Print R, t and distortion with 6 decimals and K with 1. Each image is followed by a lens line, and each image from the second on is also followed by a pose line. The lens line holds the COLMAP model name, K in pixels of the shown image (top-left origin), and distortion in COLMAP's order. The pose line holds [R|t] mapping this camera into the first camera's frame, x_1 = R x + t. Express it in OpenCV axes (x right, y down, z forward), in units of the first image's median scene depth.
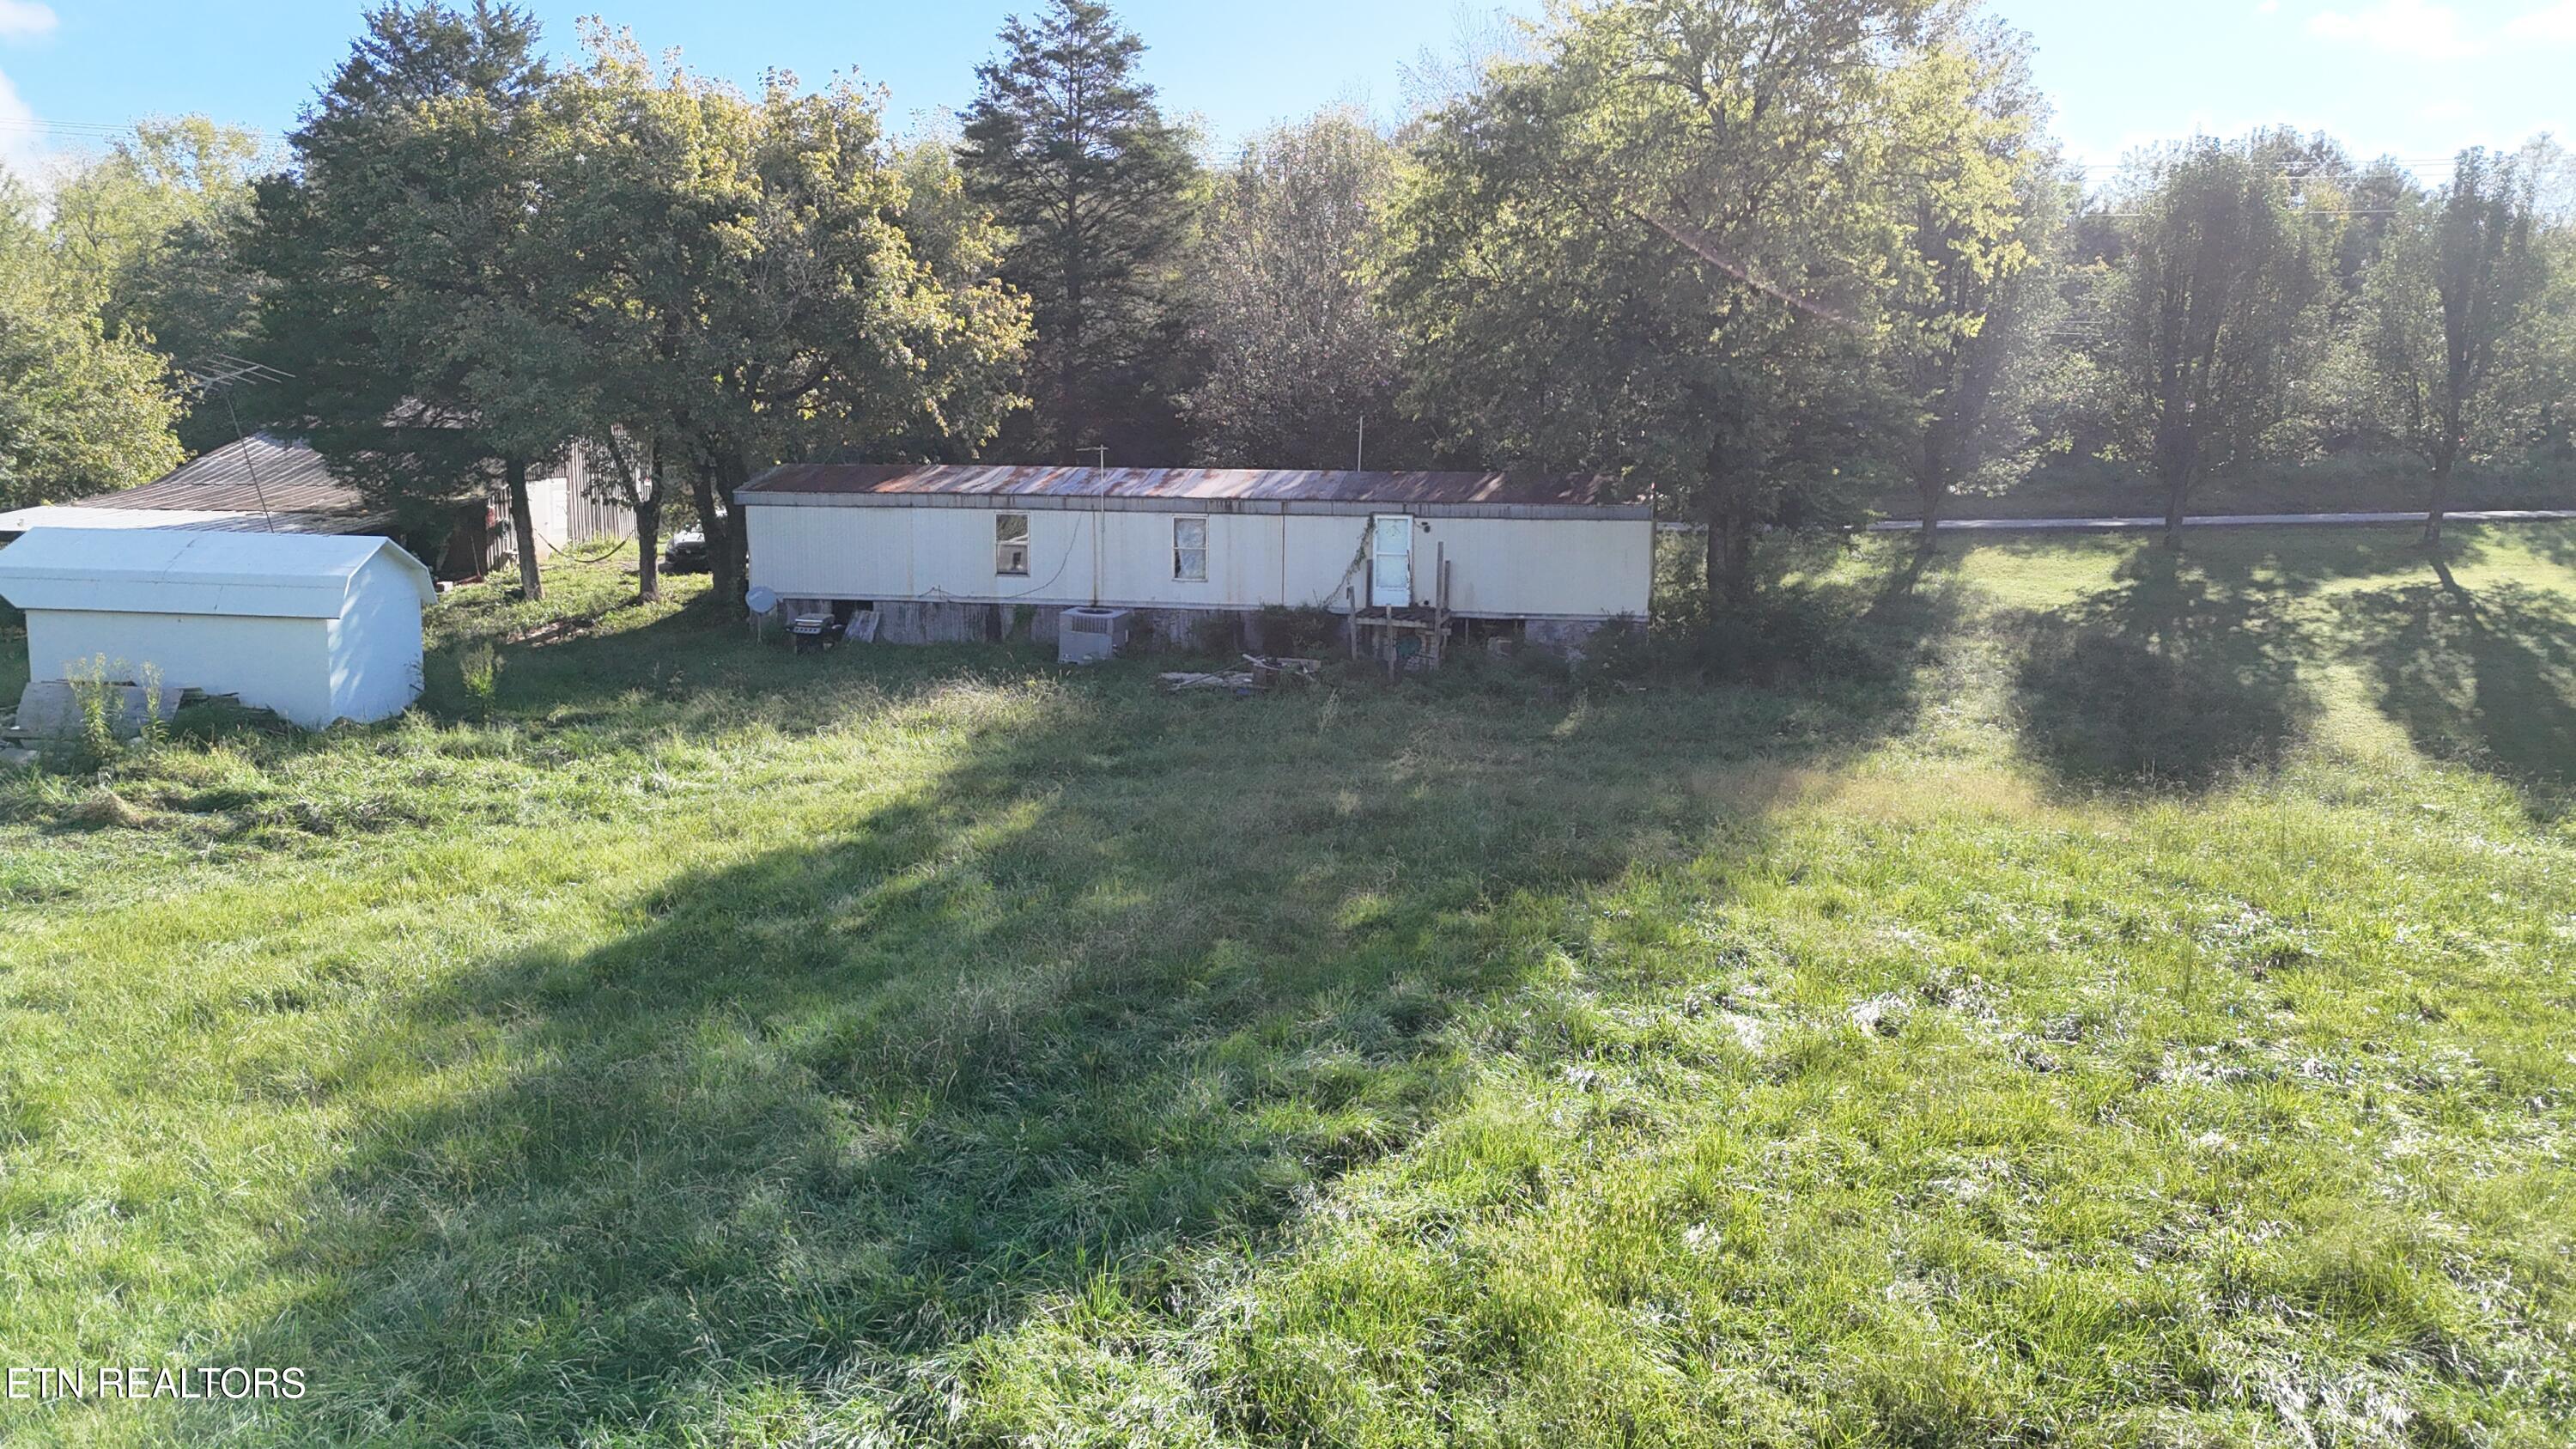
lens RADIAL K [[1888.3, 0, 1286.3], [0, 1888.3, 720.7], [0, 0, 1]] dist [0.069648, -0.051156]
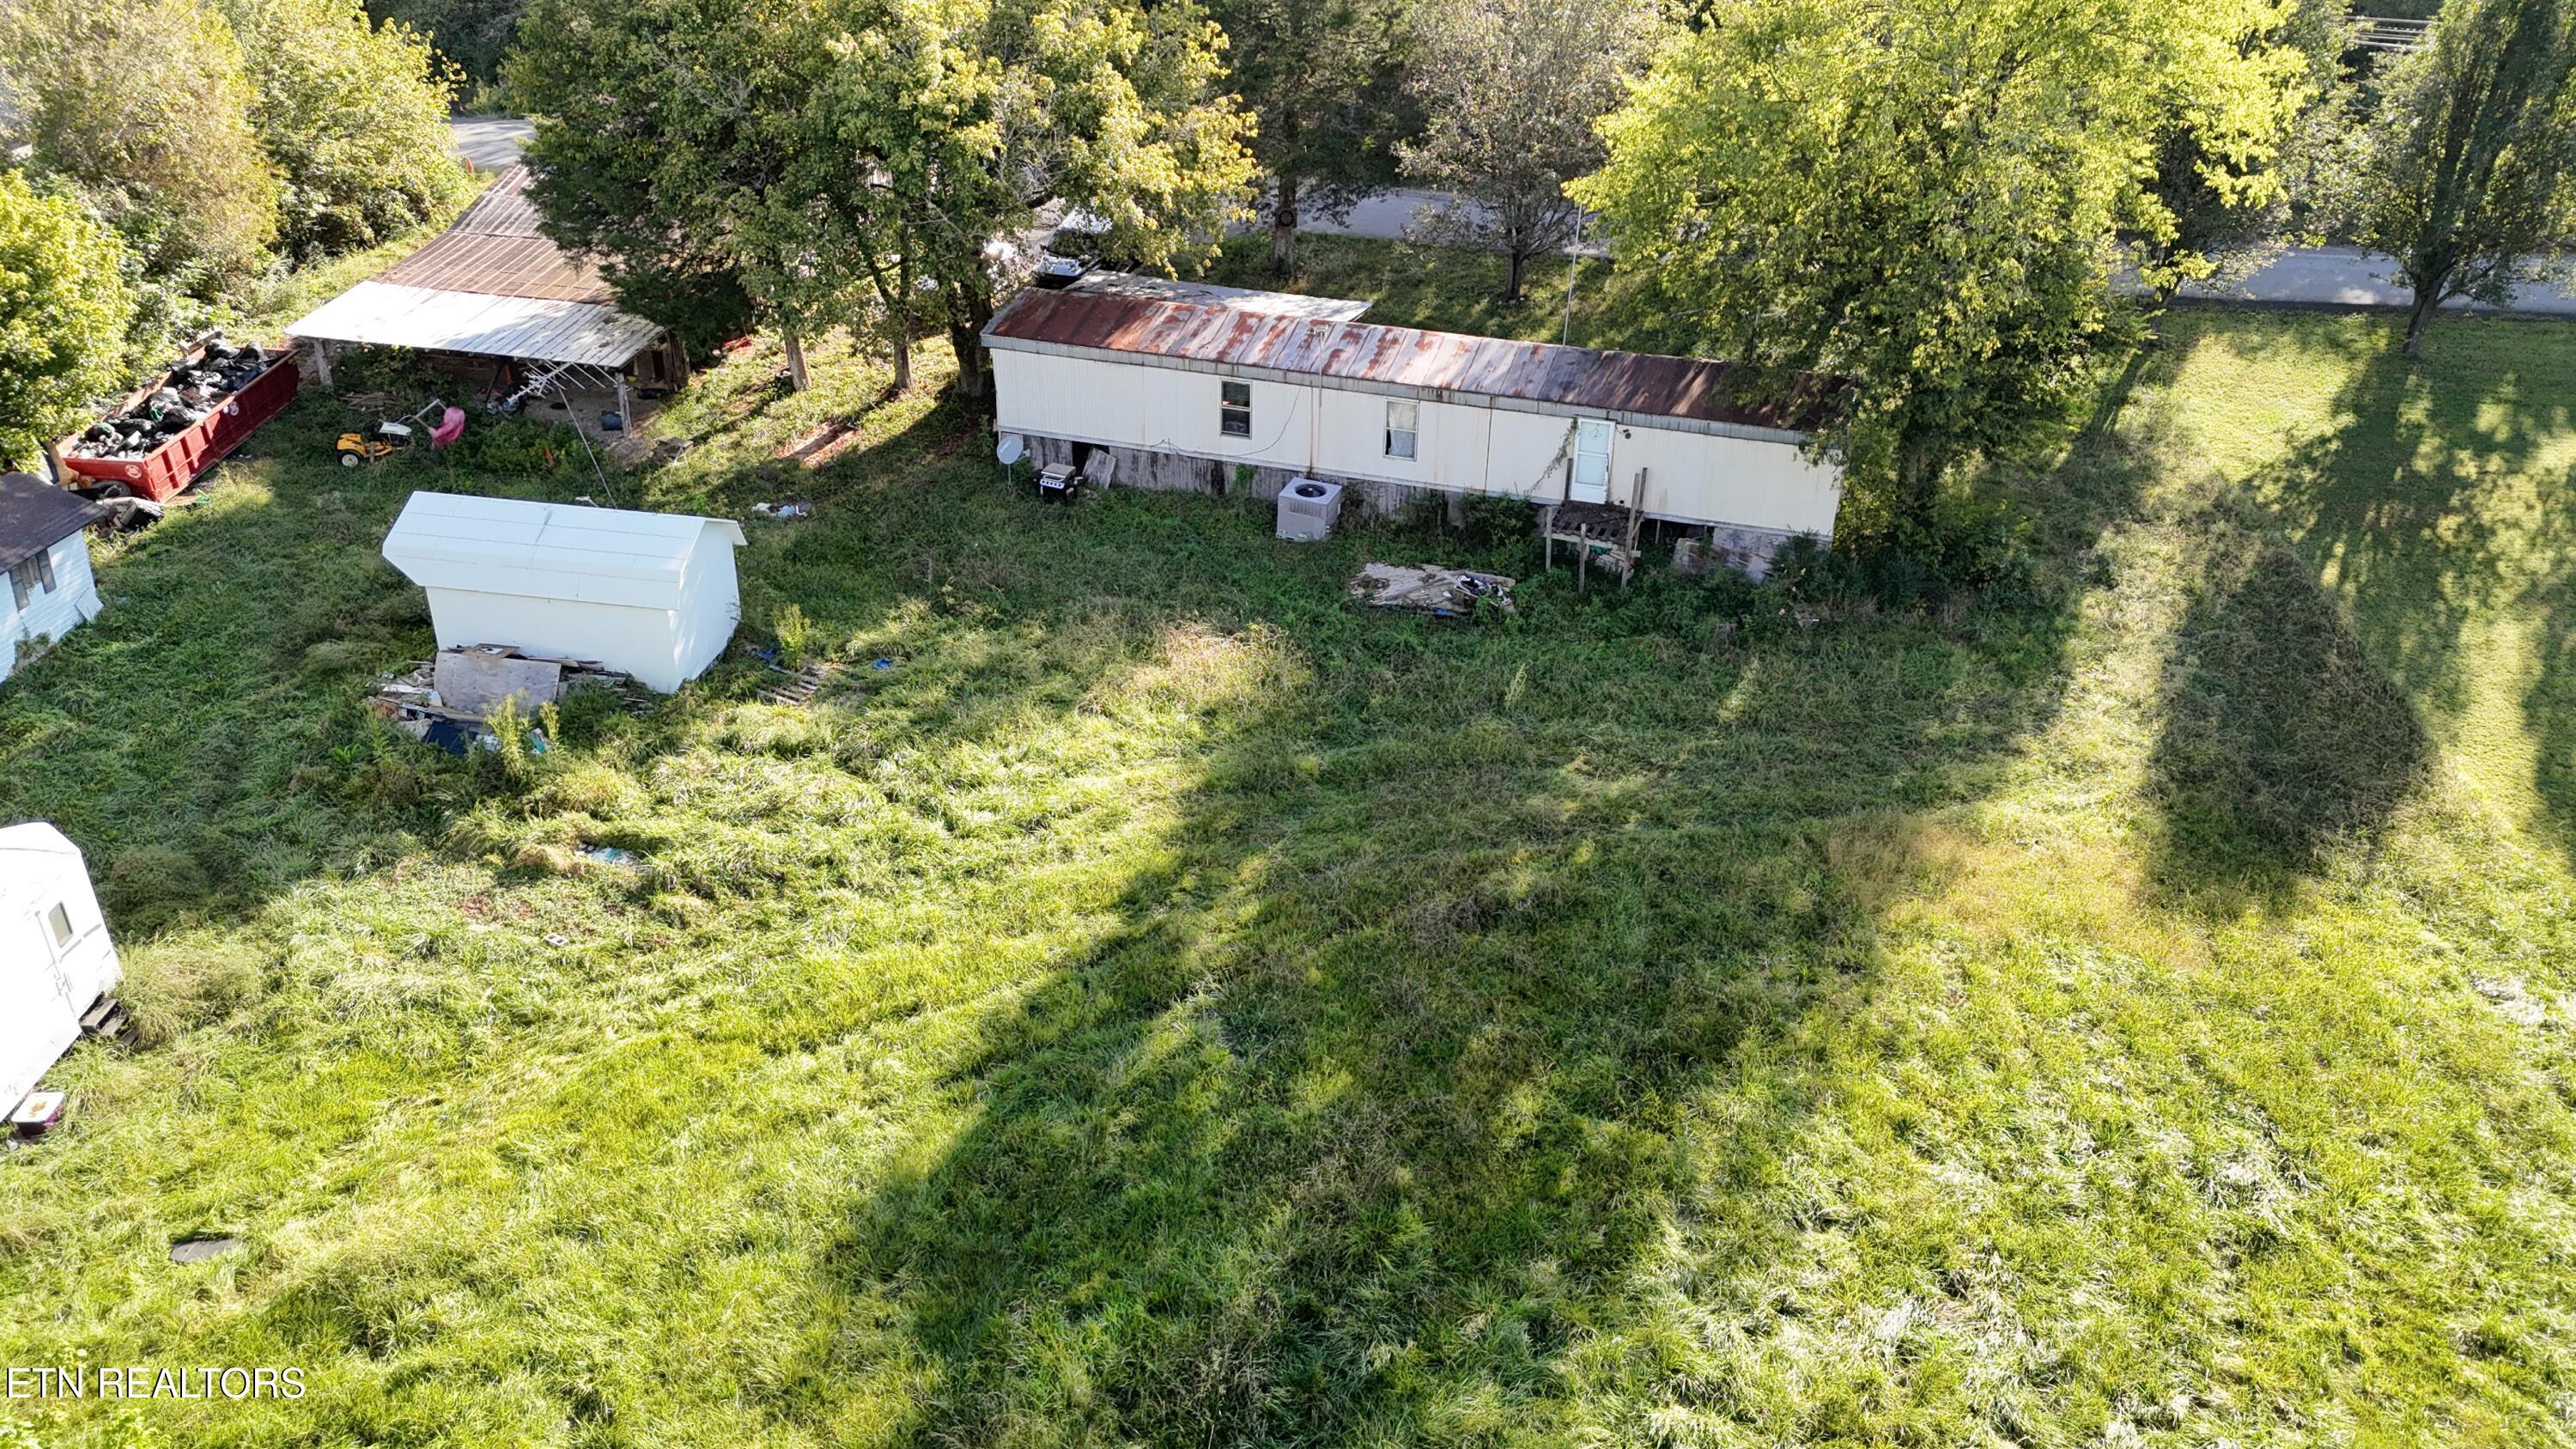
lens RADIAL K [[1888.3, 0, 1286.3], [0, 1888.3, 720.7], [0, 0, 1]] dist [0.069648, -0.051156]
pose [[0.993823, 0.054284, -0.096795, -0.003592], [-0.017613, 0.938301, 0.345370, -0.309373], [0.109571, -0.341532, 0.933461, -0.059016]]
